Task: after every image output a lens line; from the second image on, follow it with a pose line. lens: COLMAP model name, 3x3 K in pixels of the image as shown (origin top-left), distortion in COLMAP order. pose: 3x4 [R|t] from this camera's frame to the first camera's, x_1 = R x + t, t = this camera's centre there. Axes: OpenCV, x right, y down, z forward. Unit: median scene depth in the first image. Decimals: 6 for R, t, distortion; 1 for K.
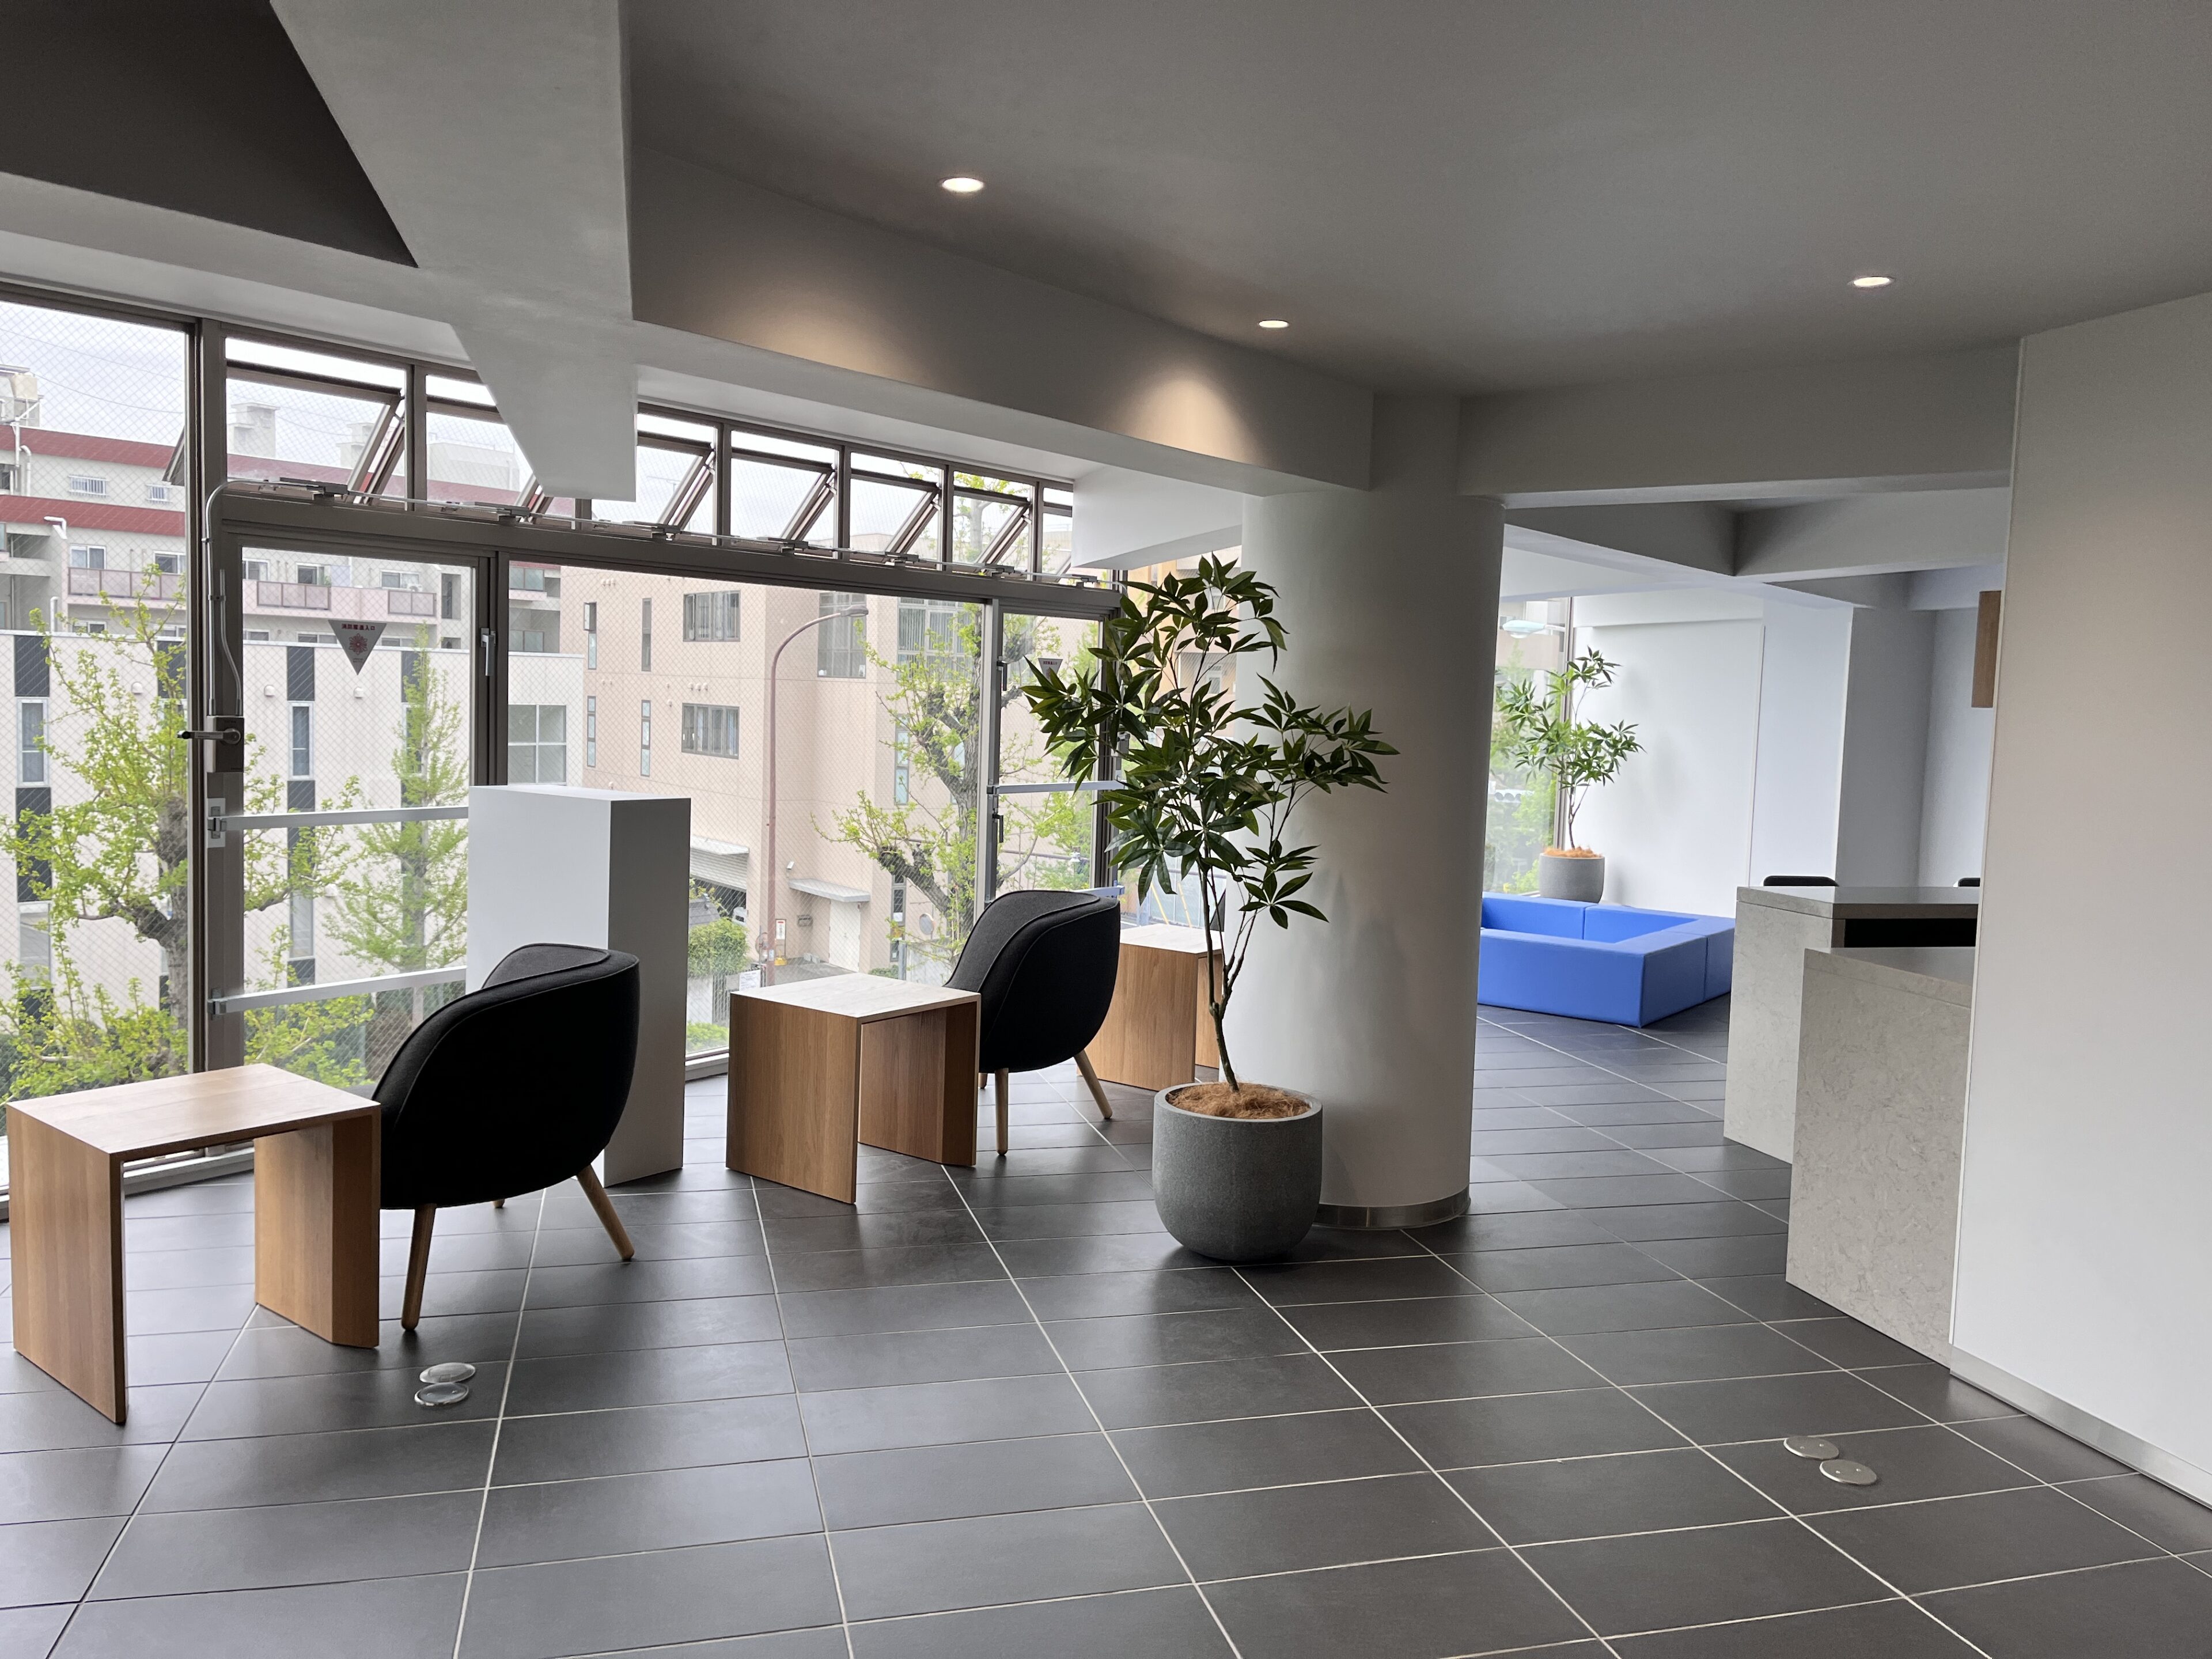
lens RADIAL K [[1662.8, 0, 1096.3], [0, 1662.8, 832.6], [0, 0, 1]] dist [0.013130, -0.005899]
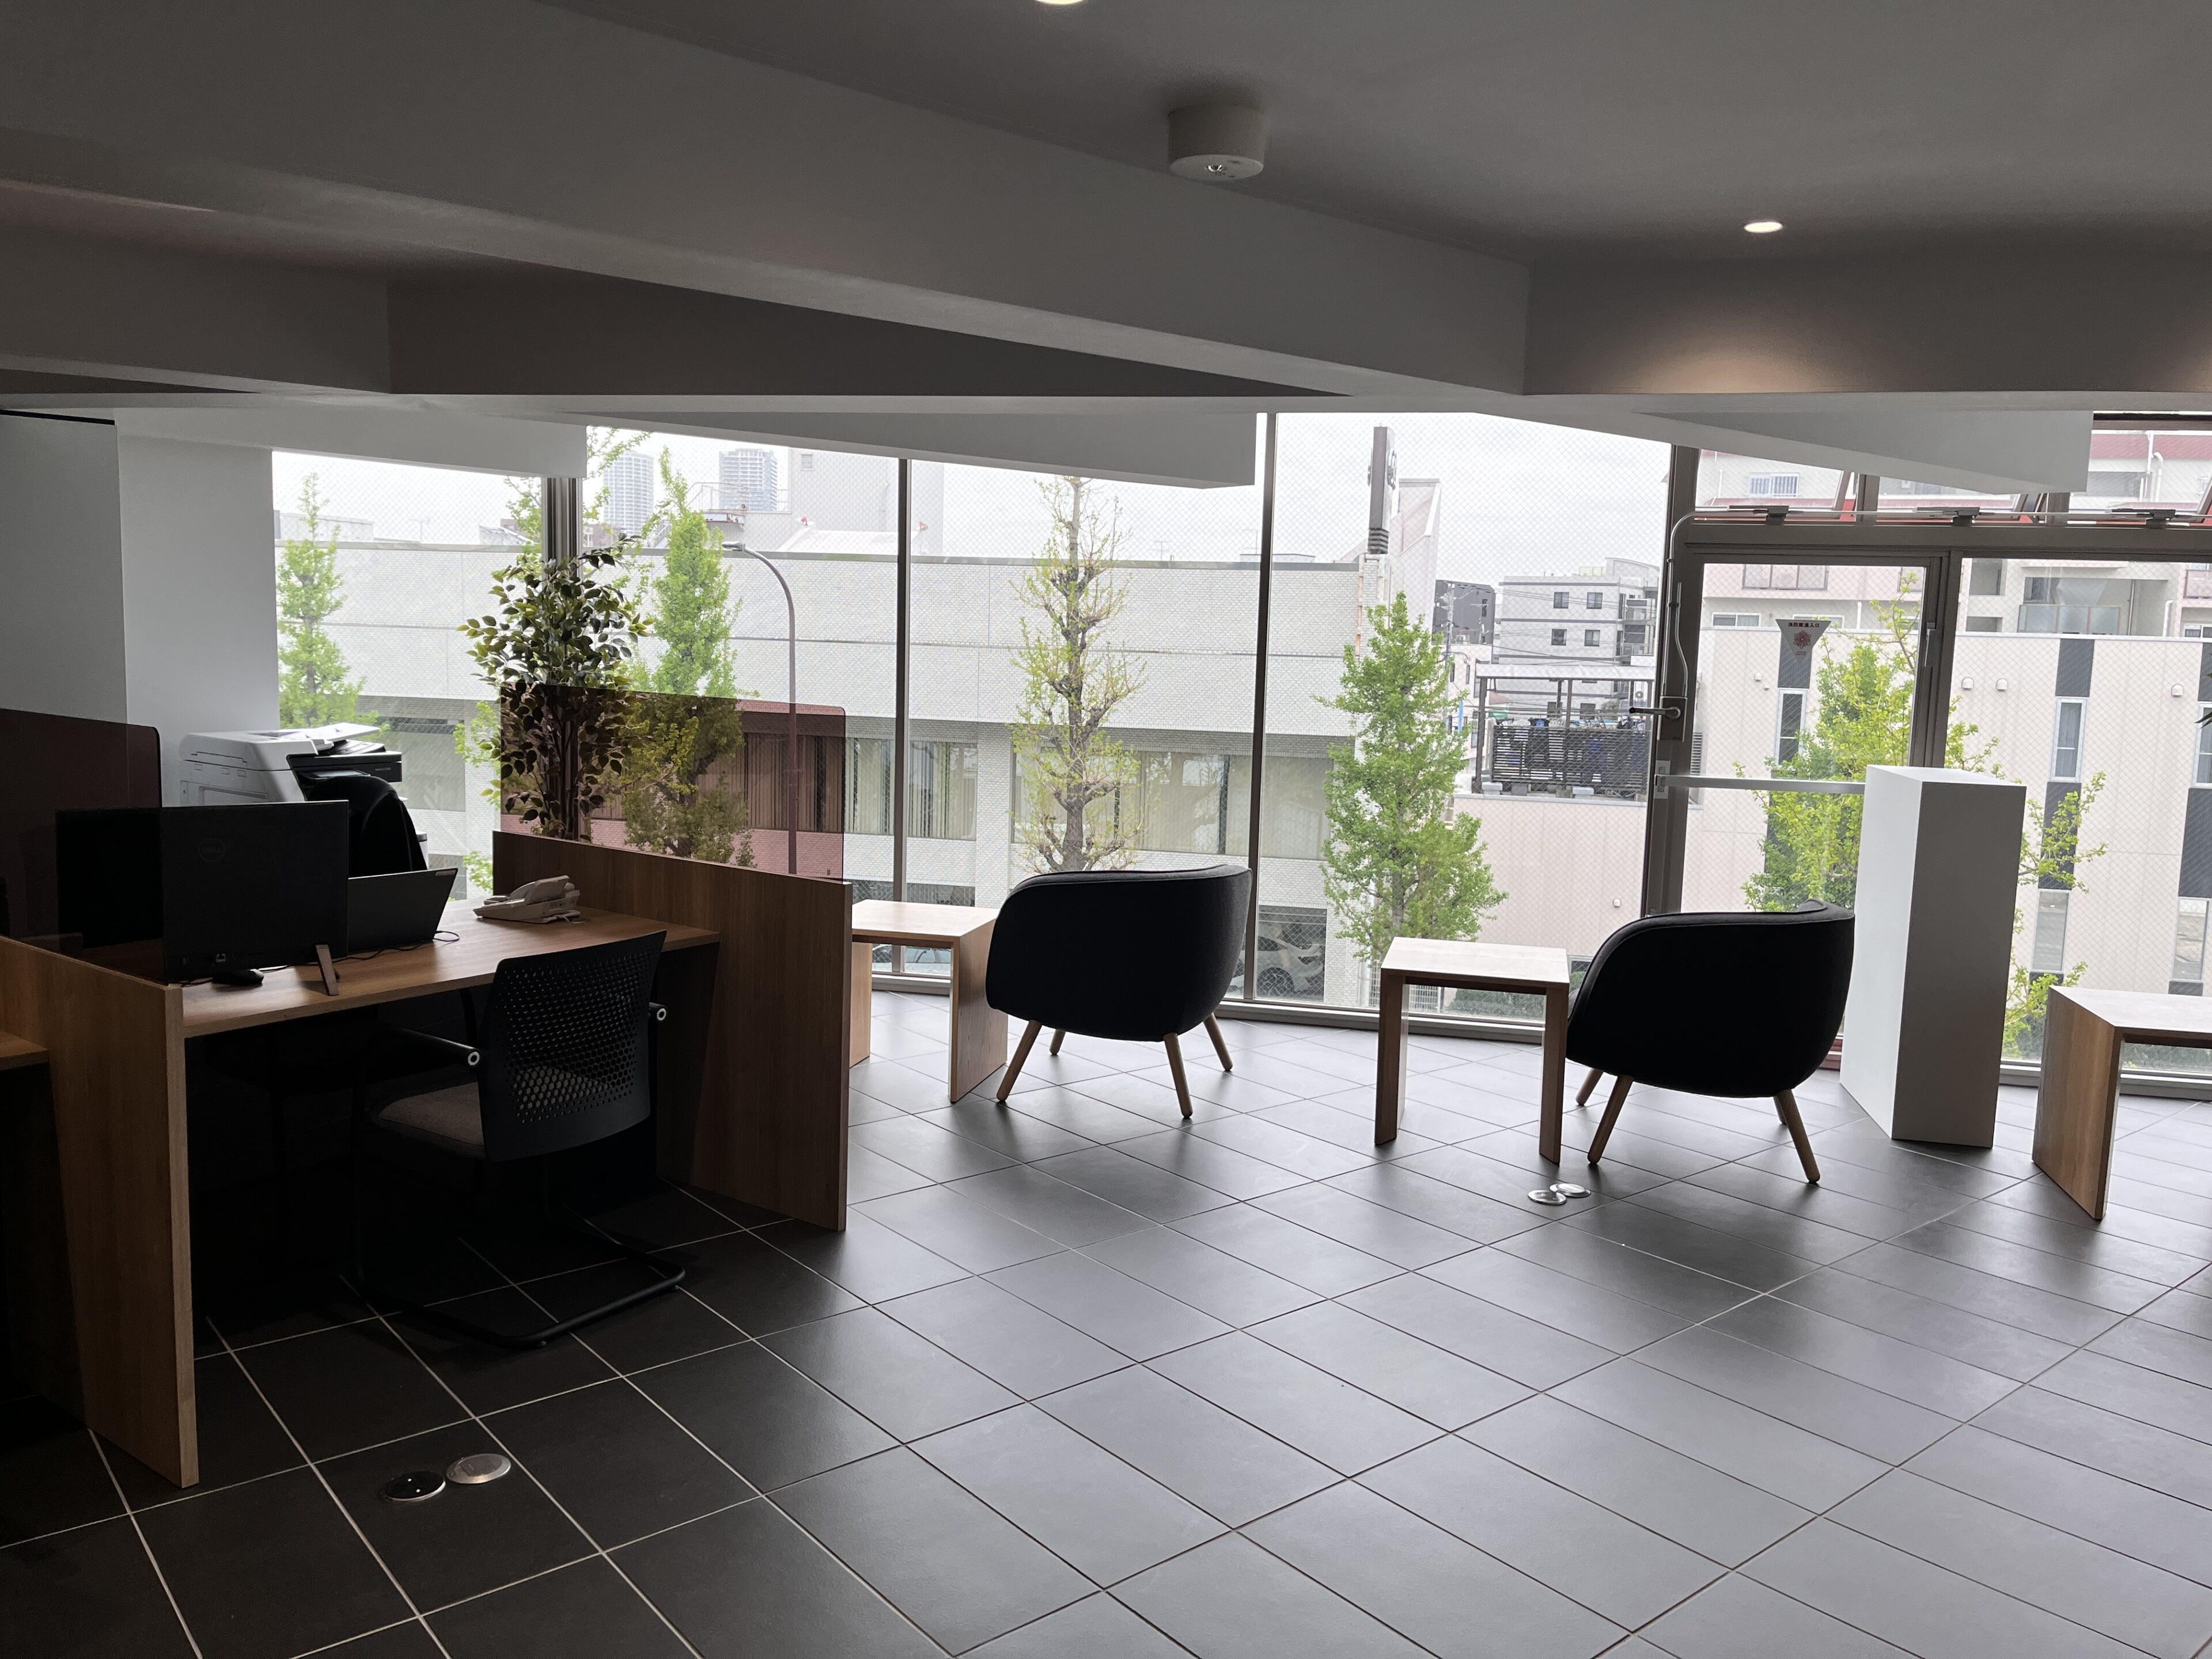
lens RADIAL K [[1662.8, 0, 1098.1], [0, 1662.8, 827.2], [0, 0, 1]] dist [0.013130, -0.005899]
pose [[0.409836, 0.086844, -0.908016, 0.435758], [-0.091968, 0.994319, 0.053588, 0.001605], [0.907511, 0.061546, 0.415495, 0.067121]]
